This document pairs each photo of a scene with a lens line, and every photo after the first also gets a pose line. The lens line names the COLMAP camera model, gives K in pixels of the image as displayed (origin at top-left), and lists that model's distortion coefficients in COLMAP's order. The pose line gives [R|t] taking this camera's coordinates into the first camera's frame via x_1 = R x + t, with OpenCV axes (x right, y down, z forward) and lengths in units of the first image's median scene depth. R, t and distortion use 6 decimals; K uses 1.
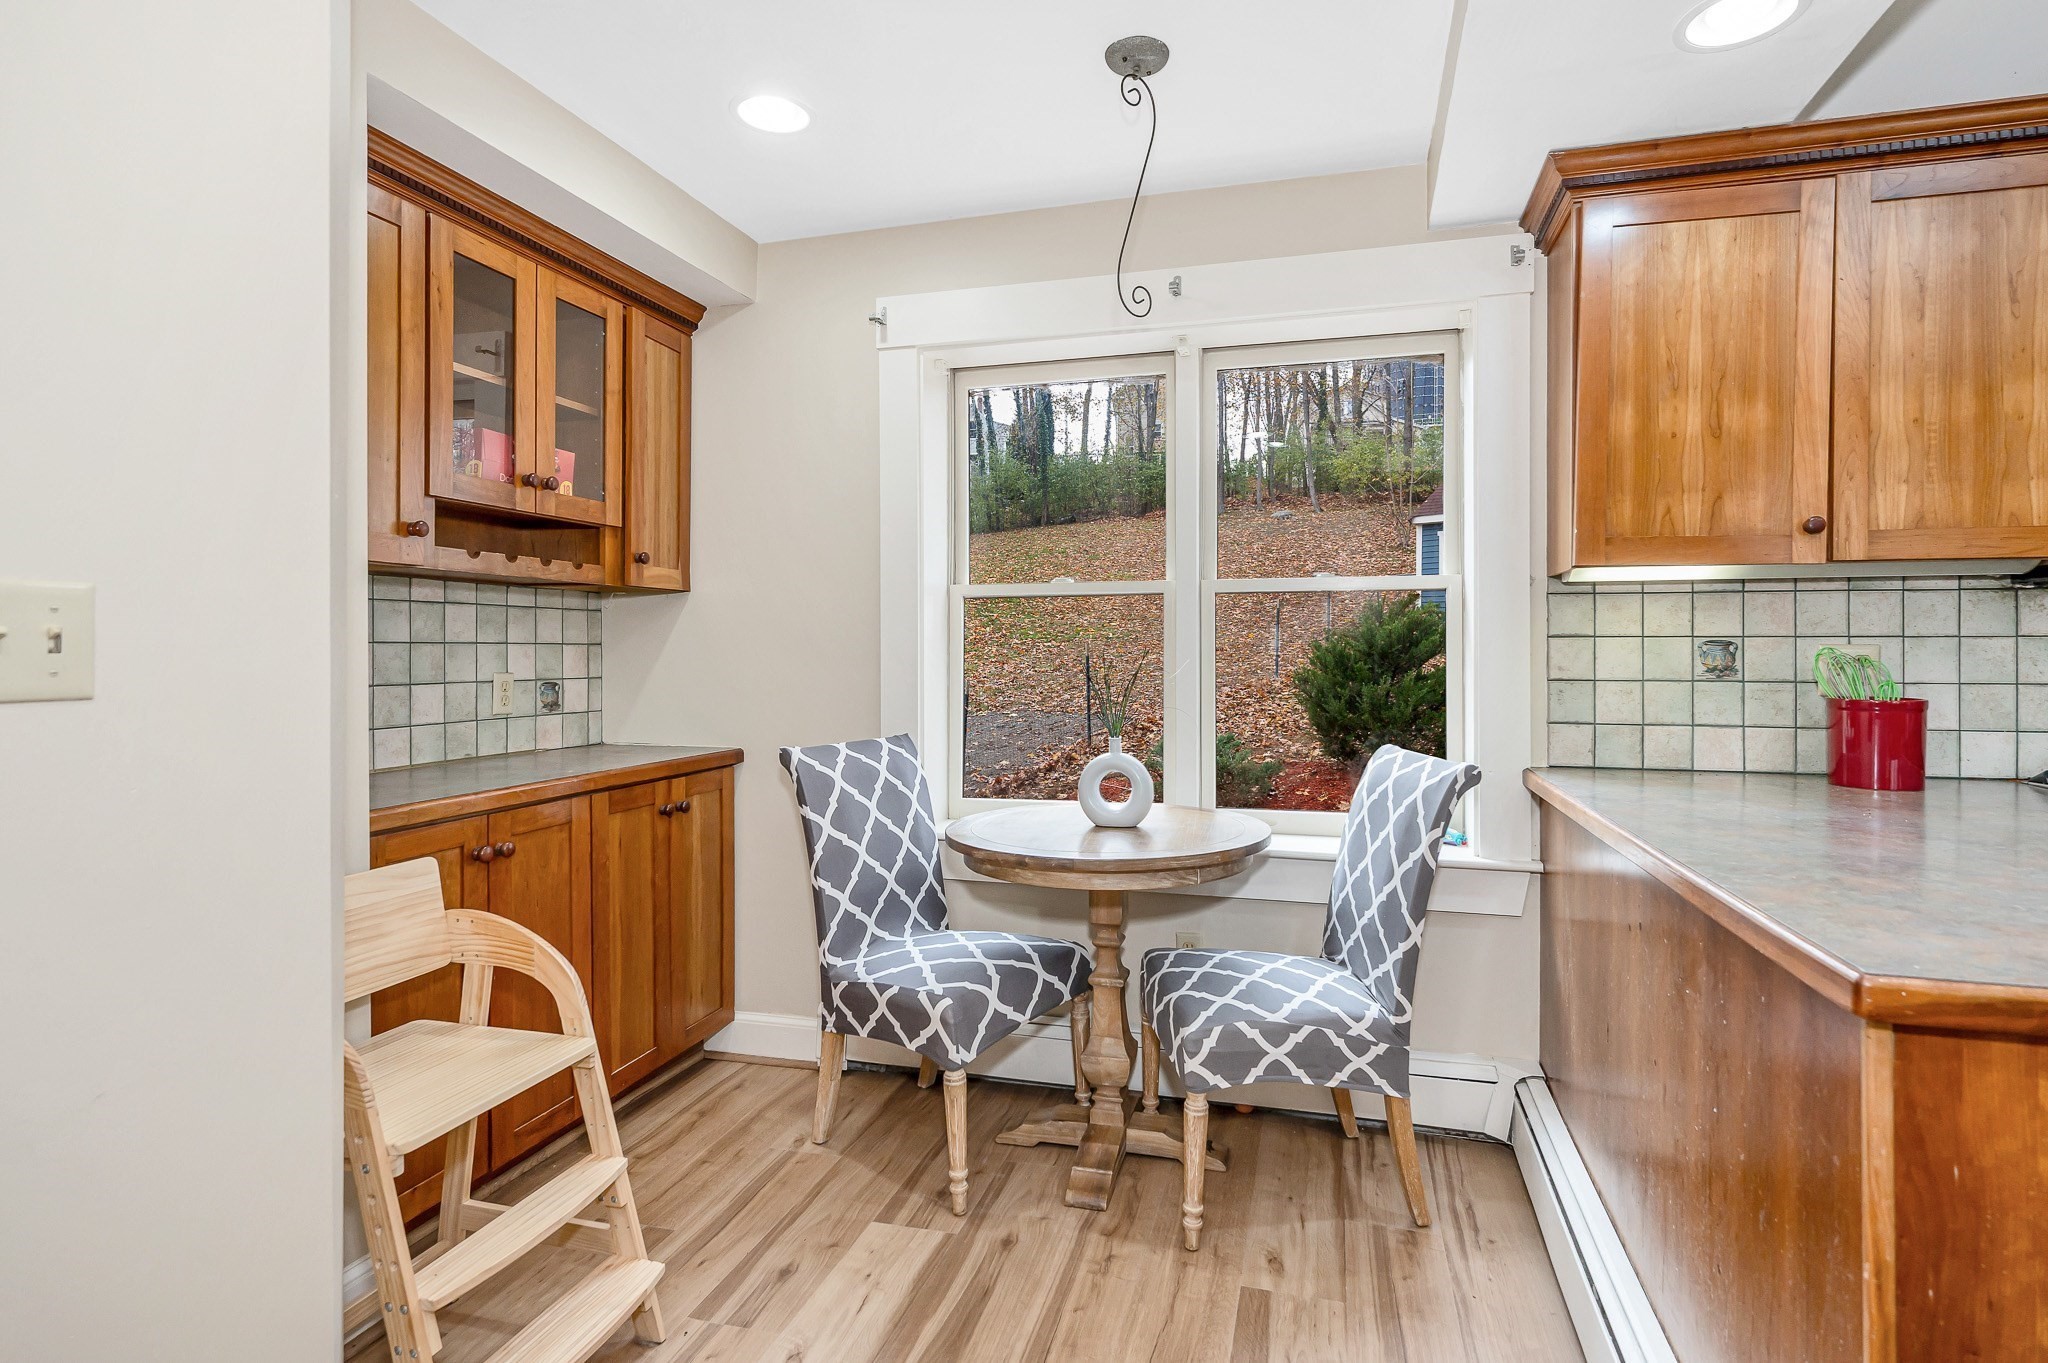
lens RADIAL K [[1024.1, 0, 1030.3], [0, 1024.1, 654.0], [0, 0, 1]] dist [-0.000145, -0.000756]
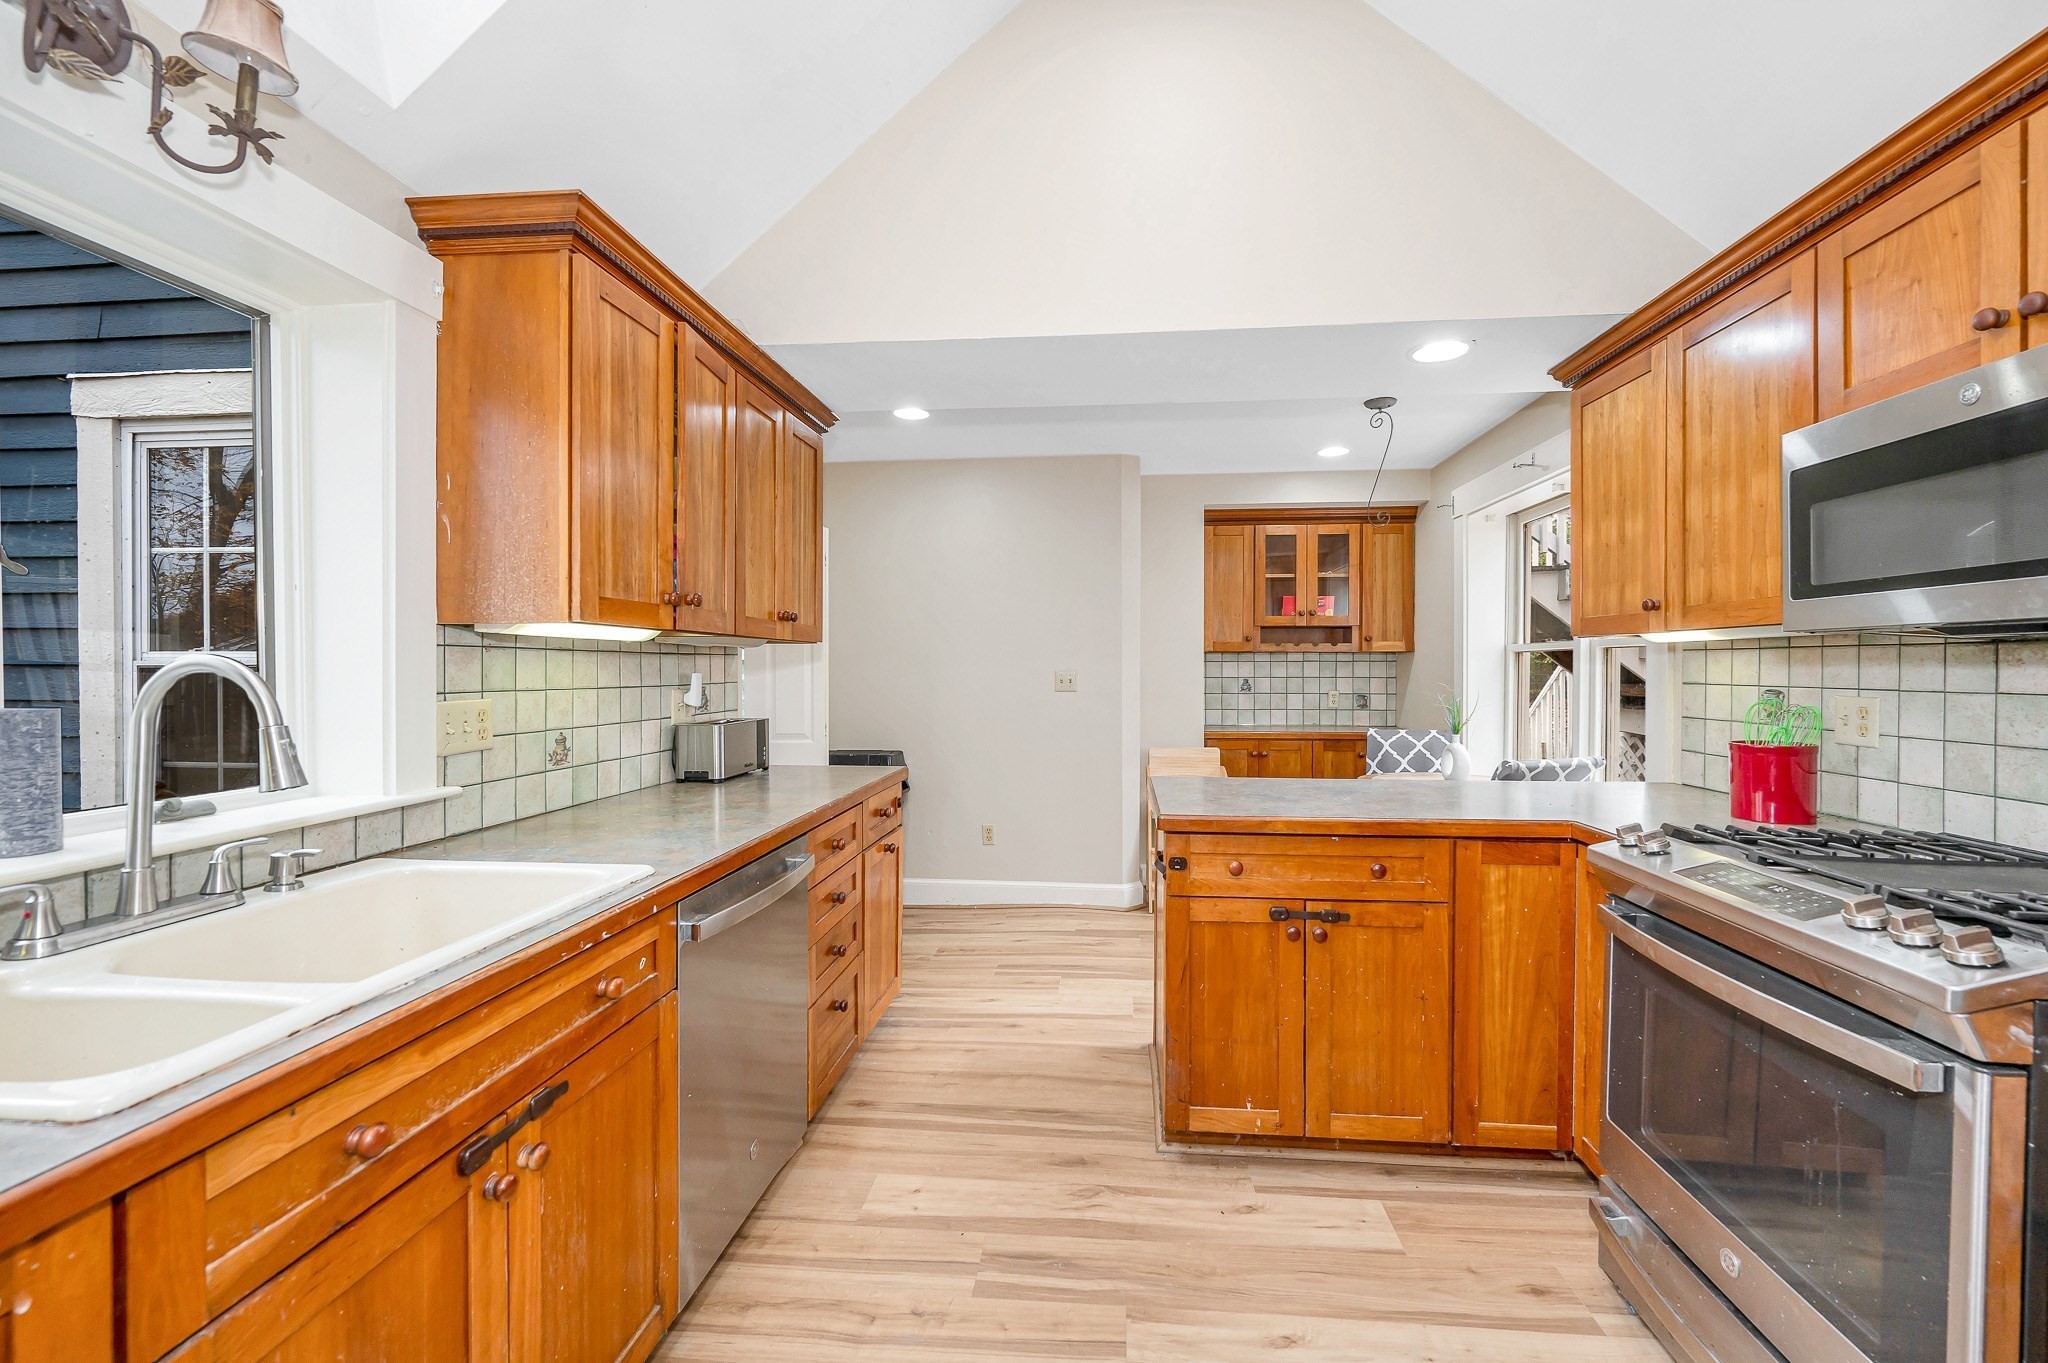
lens RADIAL K [[826.6, 0, 1023.3], [0, 826.6, 672.7], [0, 0, 1]] dist [-0.002949, 0.000064]
pose [[0.152647, 0.005896, -0.988263, 1.571289], [-0.003005, 0.999980, 0.005502, -0.037361], [0.988276, 0.002130, 0.152662, 0.022142]]
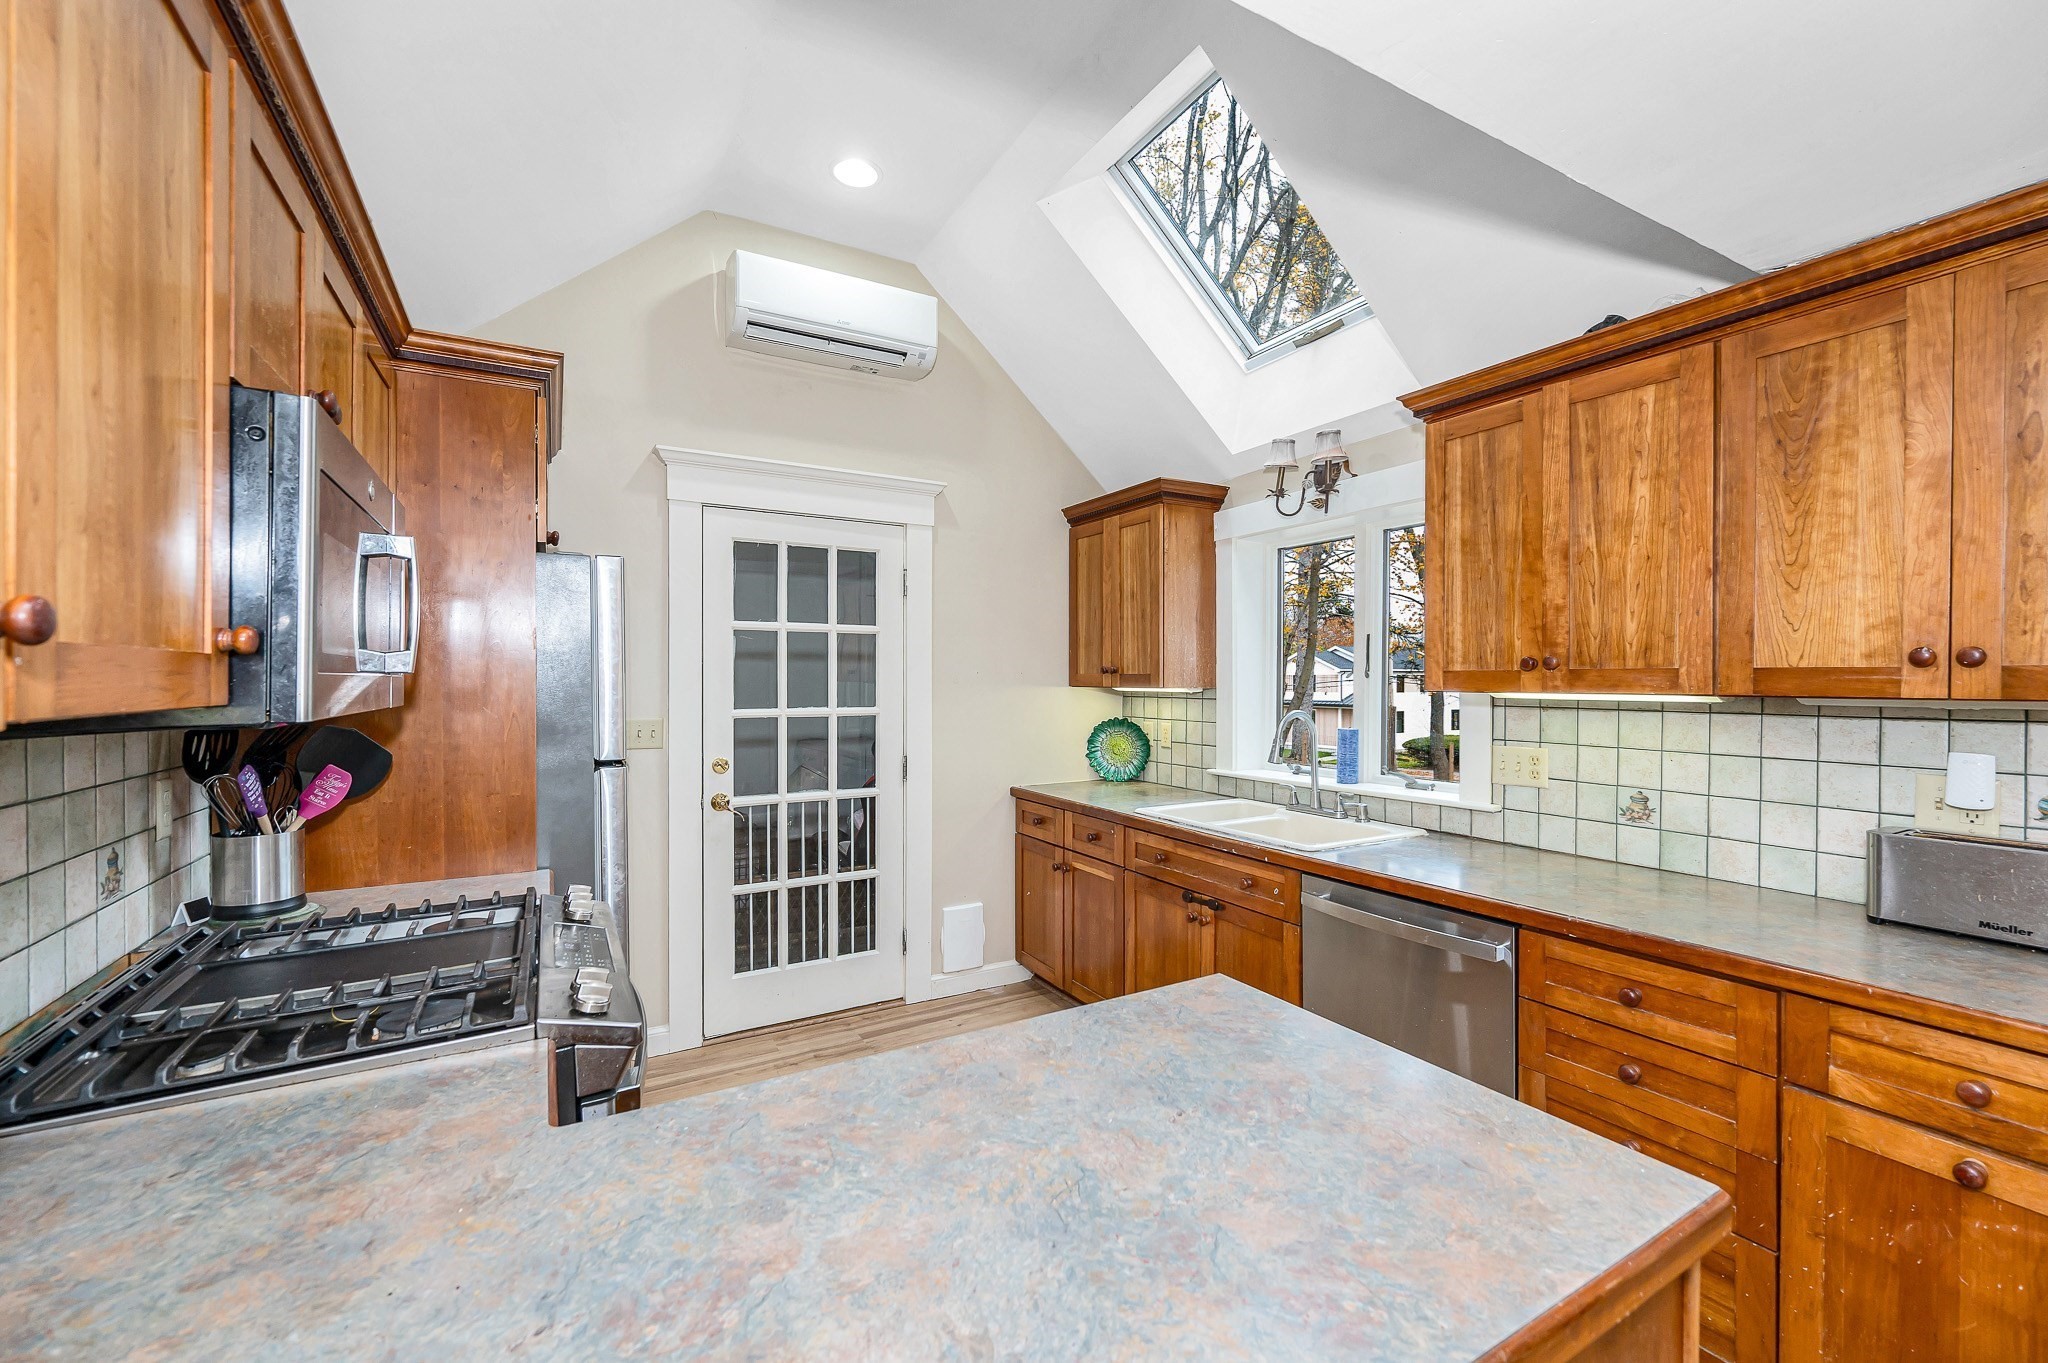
lens RADIAL K [[826.6, 0, 1029.8], [0, 826.6, 692.7], [0, 0, 1]] dist [-0.002949, 0.000064]
pose [[-0.725444, -0.012922, 0.688160, 0.323254], [-0.000684, 0.999837, 0.018053, -0.099332], [-0.688281, 0.012625, -0.725334, 0.900202]]
